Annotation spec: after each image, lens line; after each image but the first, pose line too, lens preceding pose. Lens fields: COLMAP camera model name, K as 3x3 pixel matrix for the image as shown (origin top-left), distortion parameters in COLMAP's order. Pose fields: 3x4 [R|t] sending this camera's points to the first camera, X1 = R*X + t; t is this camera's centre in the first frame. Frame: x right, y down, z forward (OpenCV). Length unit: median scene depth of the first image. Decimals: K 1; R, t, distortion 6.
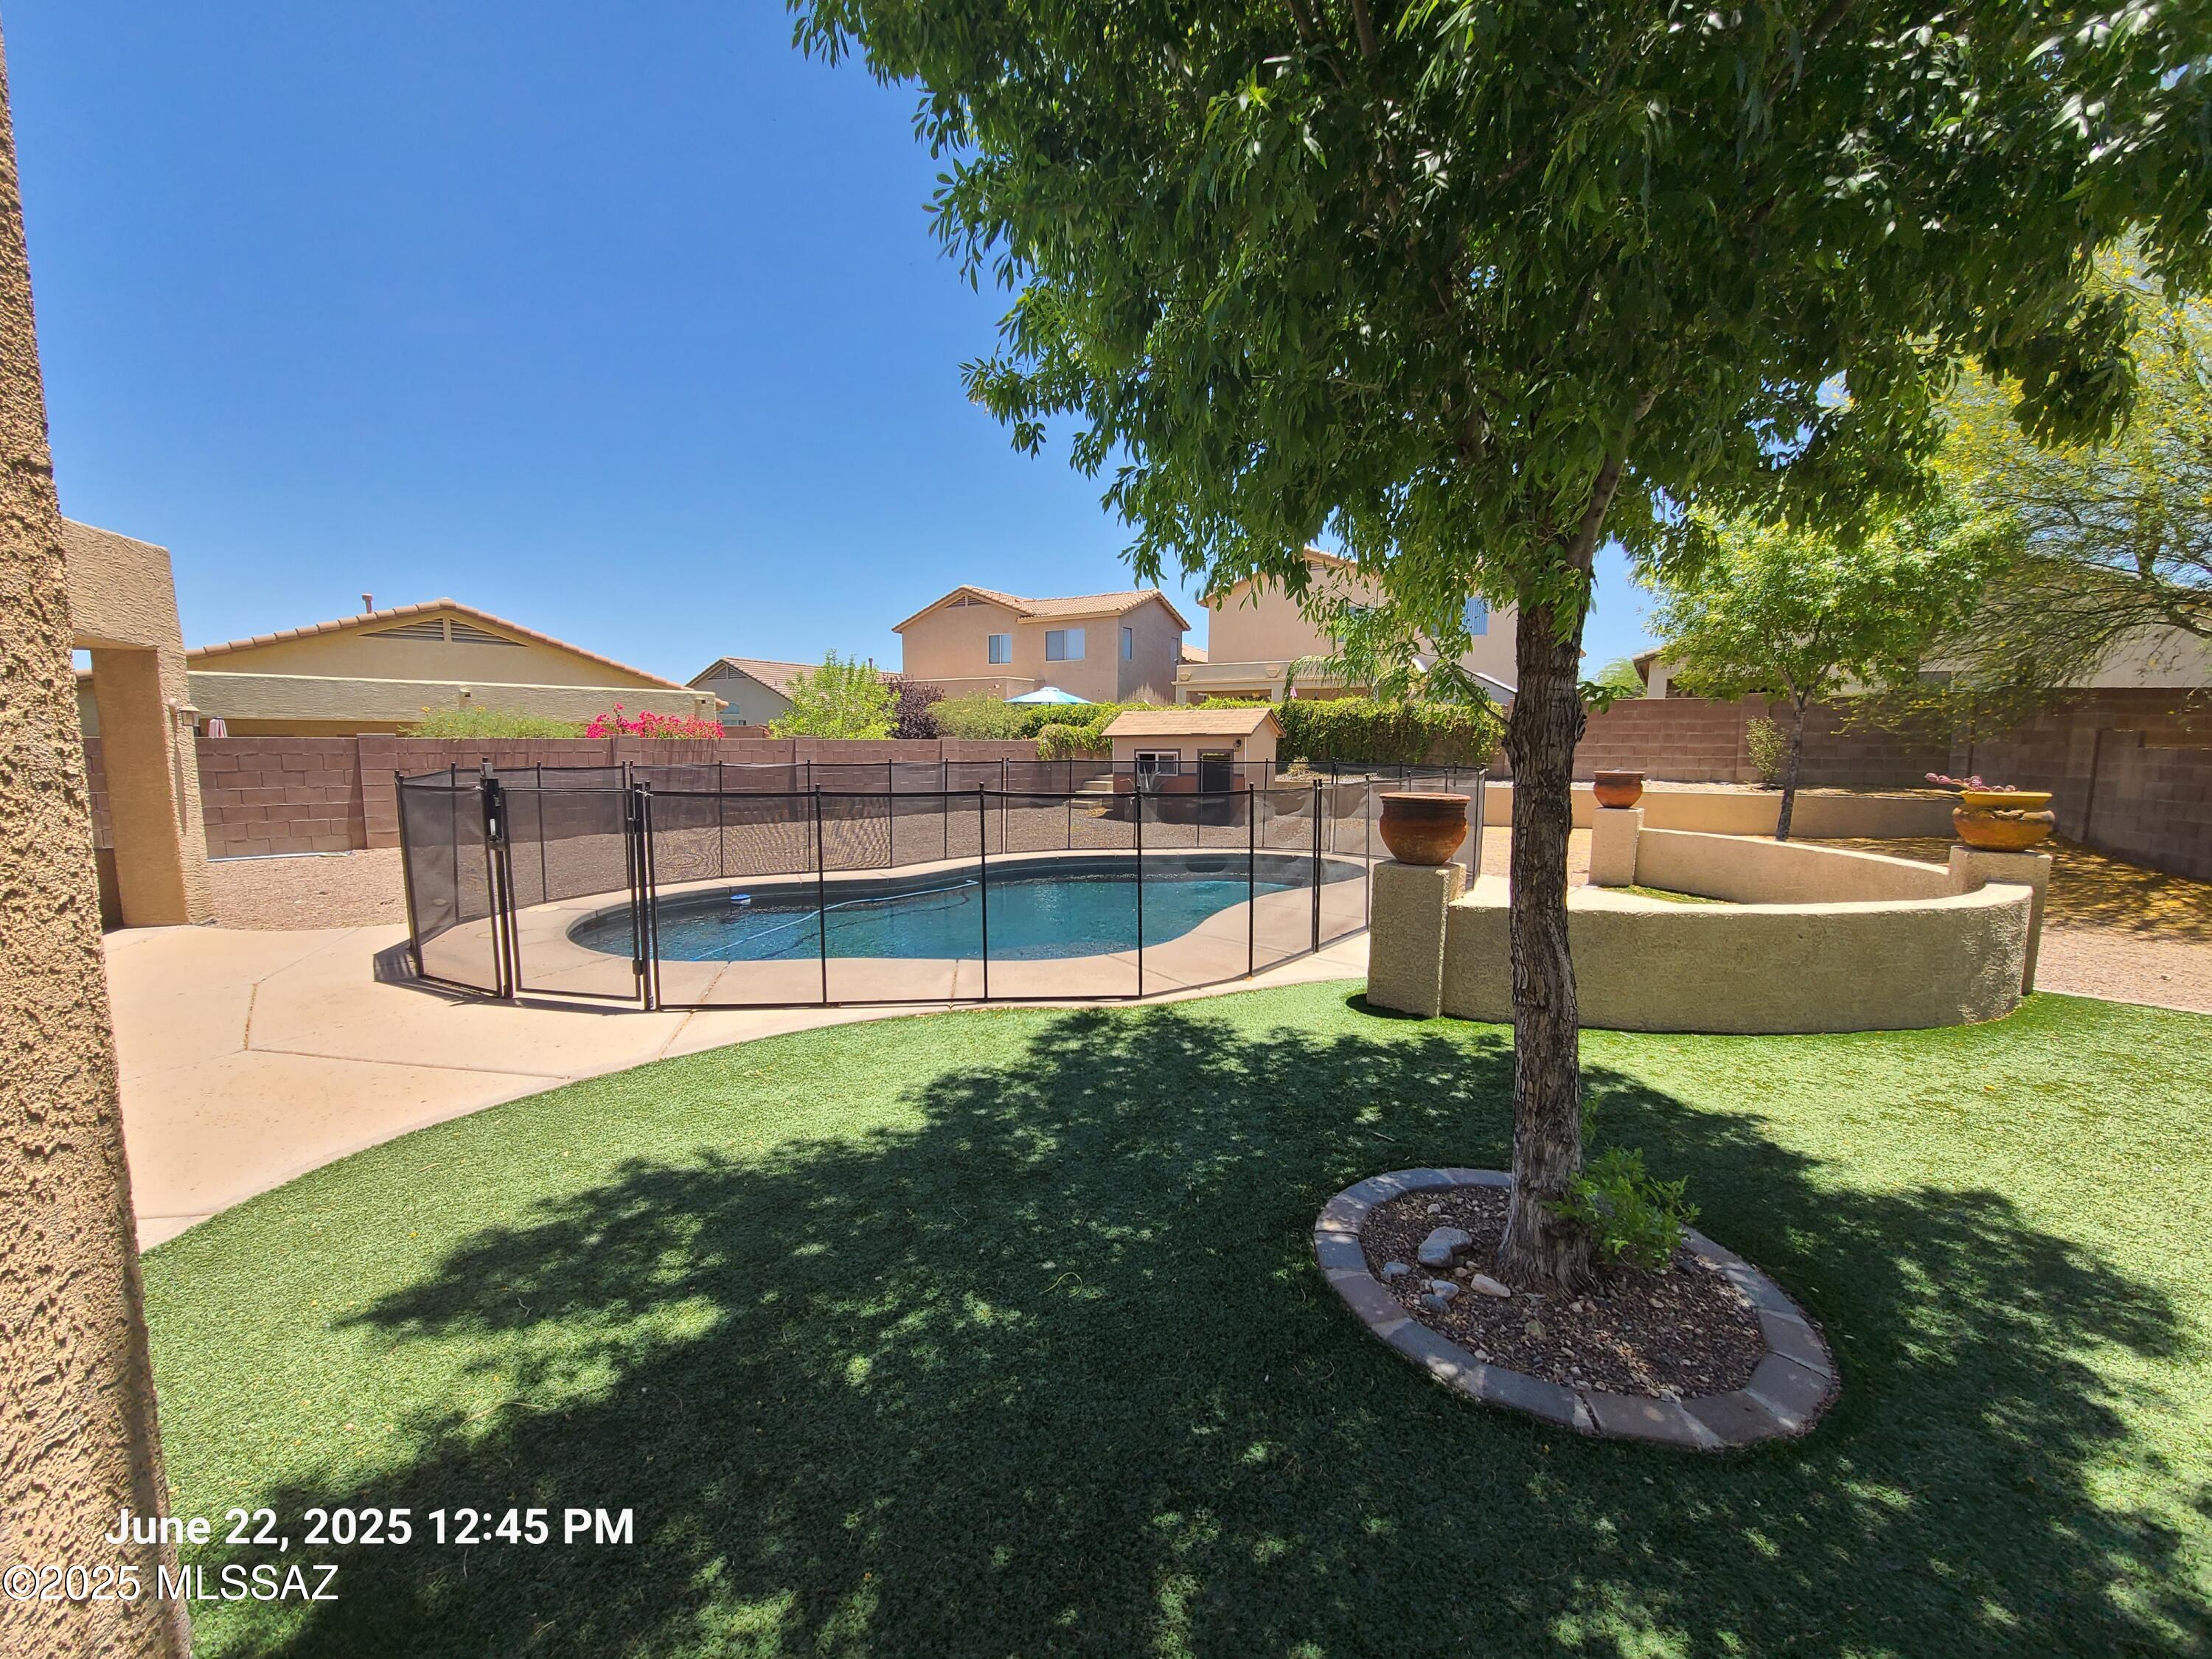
lens RADIAL K [[909.2, 0, 1100.4], [0, 909.2, 839.8], [0, 0, 1]] dist [0.004735, -0.003364]
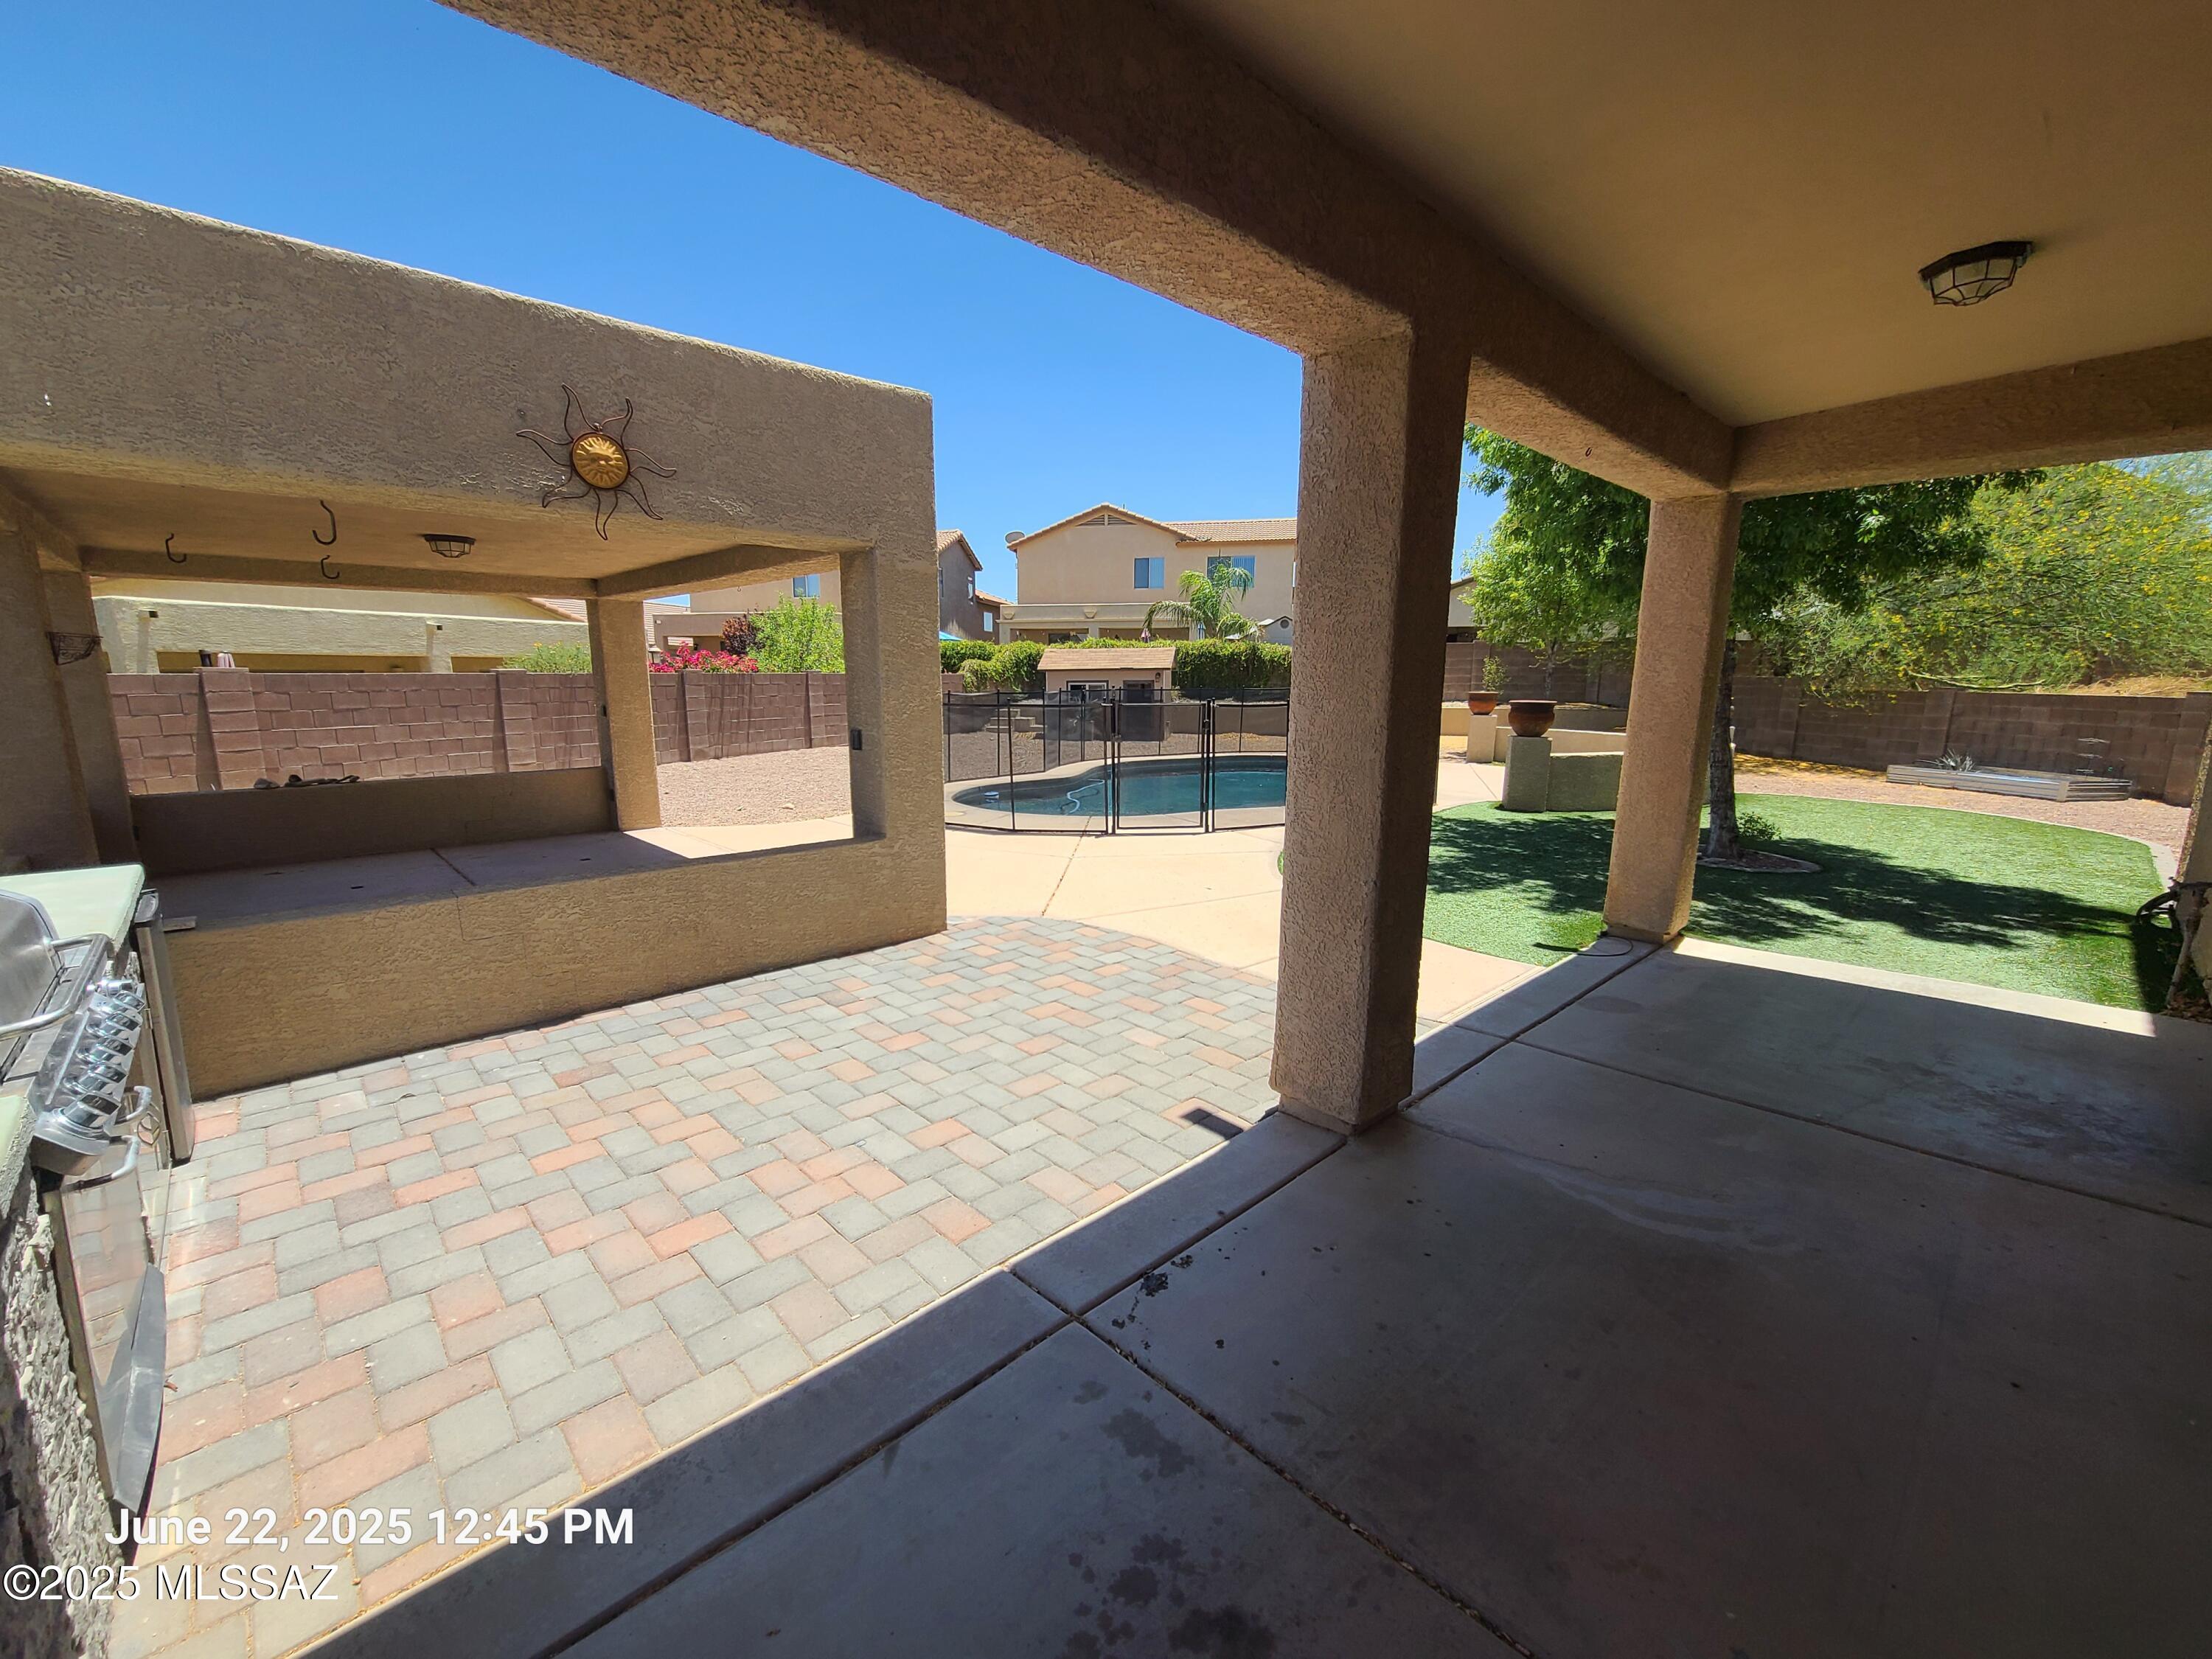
lens RADIAL K [[909.2, 0, 1105.4], [0, 909.2, 826.4], [0, 0, 1]] dist [0.004735, -0.003364]
pose [[0.926287, -0.065735, 0.371042, -0.399658], [0.043406, 0.996725, 0.068223, 0.015024], [-0.374311, -0.047089, 0.926107, -0.164252]]
